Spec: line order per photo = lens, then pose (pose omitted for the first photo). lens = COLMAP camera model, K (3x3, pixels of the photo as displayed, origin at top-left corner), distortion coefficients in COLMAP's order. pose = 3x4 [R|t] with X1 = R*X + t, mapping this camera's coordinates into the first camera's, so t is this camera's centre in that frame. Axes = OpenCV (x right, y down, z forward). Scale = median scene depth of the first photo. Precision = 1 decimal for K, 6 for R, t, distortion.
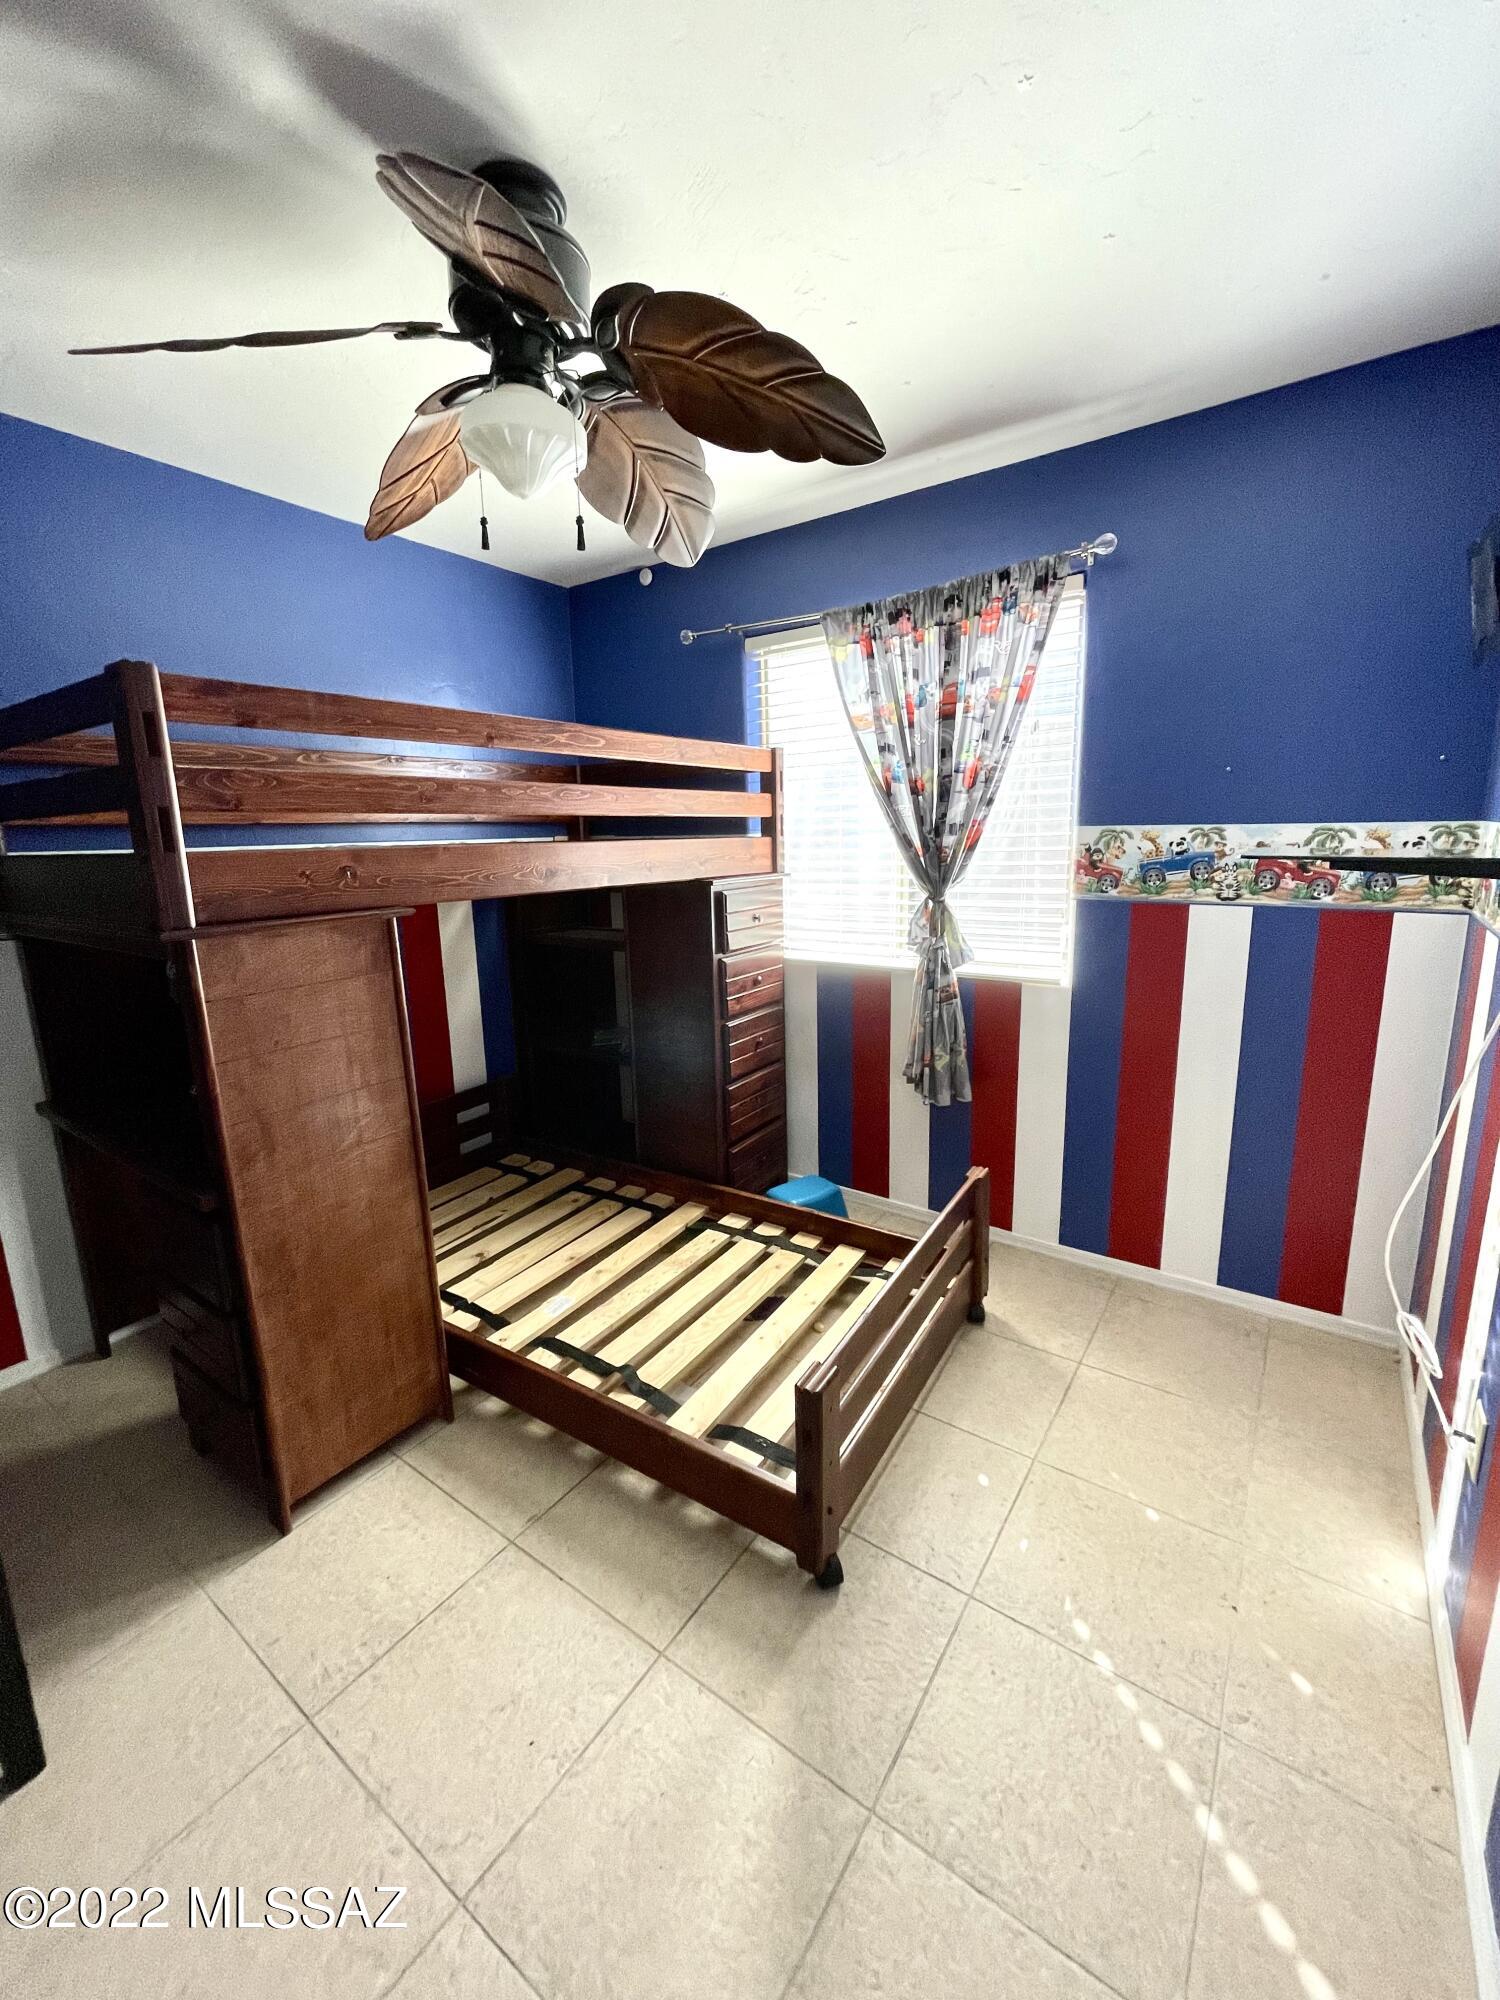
lens RADIAL K [[808.5, 0, 753.7], [0, 808.5, 995.2], [0, 0, 1]] dist [-0.004425, 0.001285]
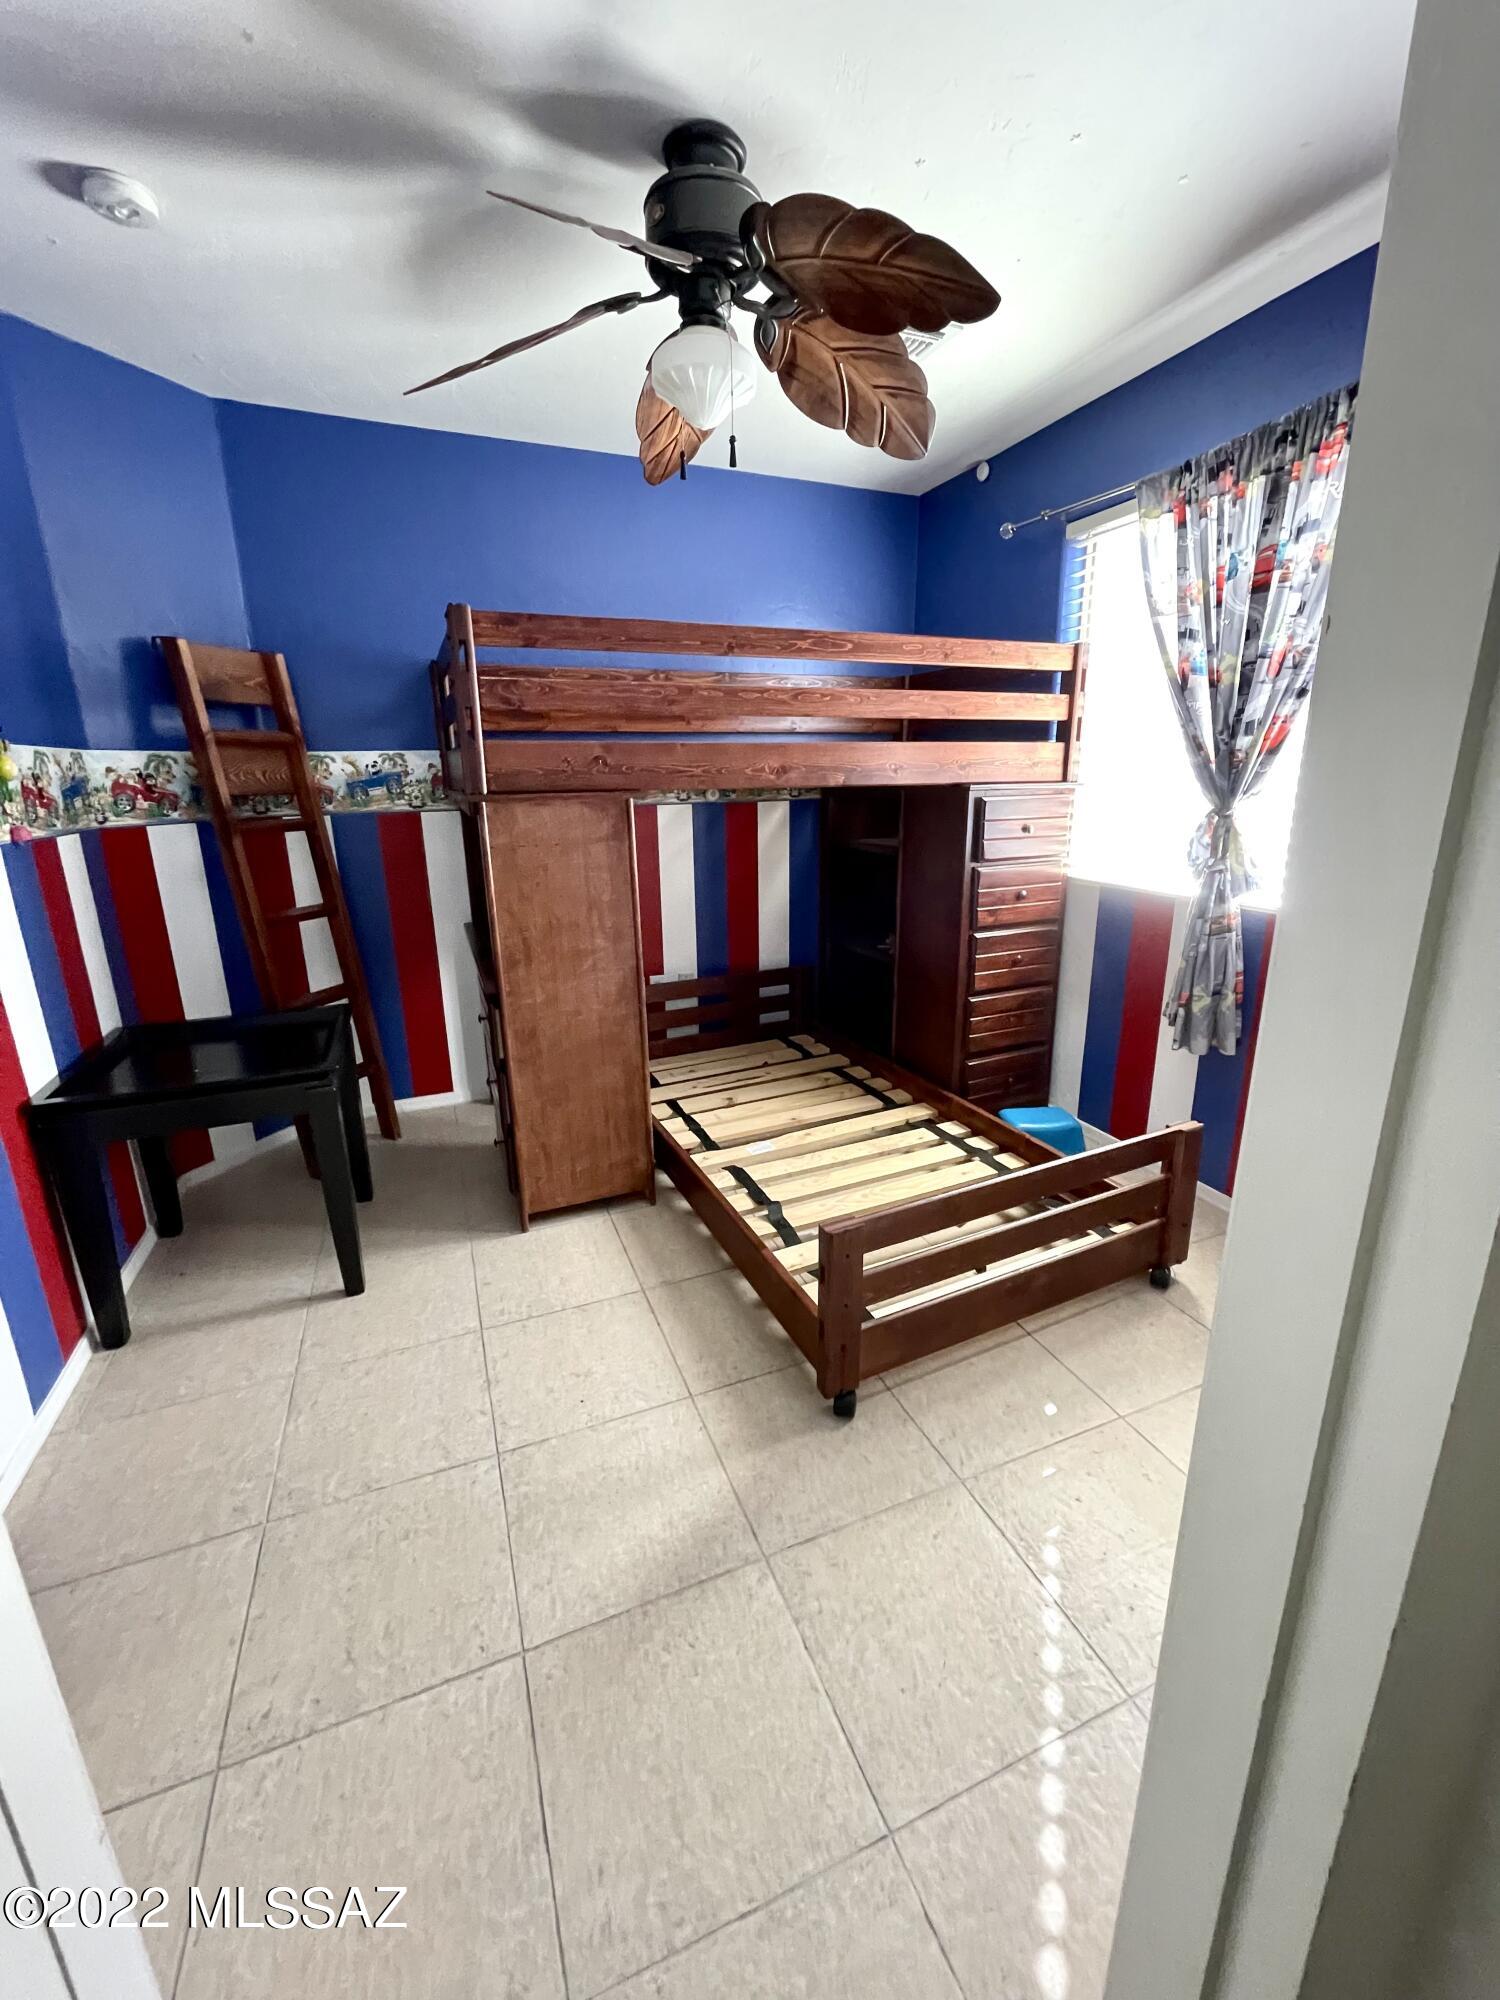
lens RADIAL K [[808.5, 0, 753.3], [0, 808.5, 997.7], [0, 0, 1]] dist [-0.004425, 0.001285]
pose [[0.842542, 0.156810, -0.515299, 0.308109], [-0.112383, 0.986807, 0.116541, 0.032093], [0.526775, -0.040280, 0.849050, 0.009080]]
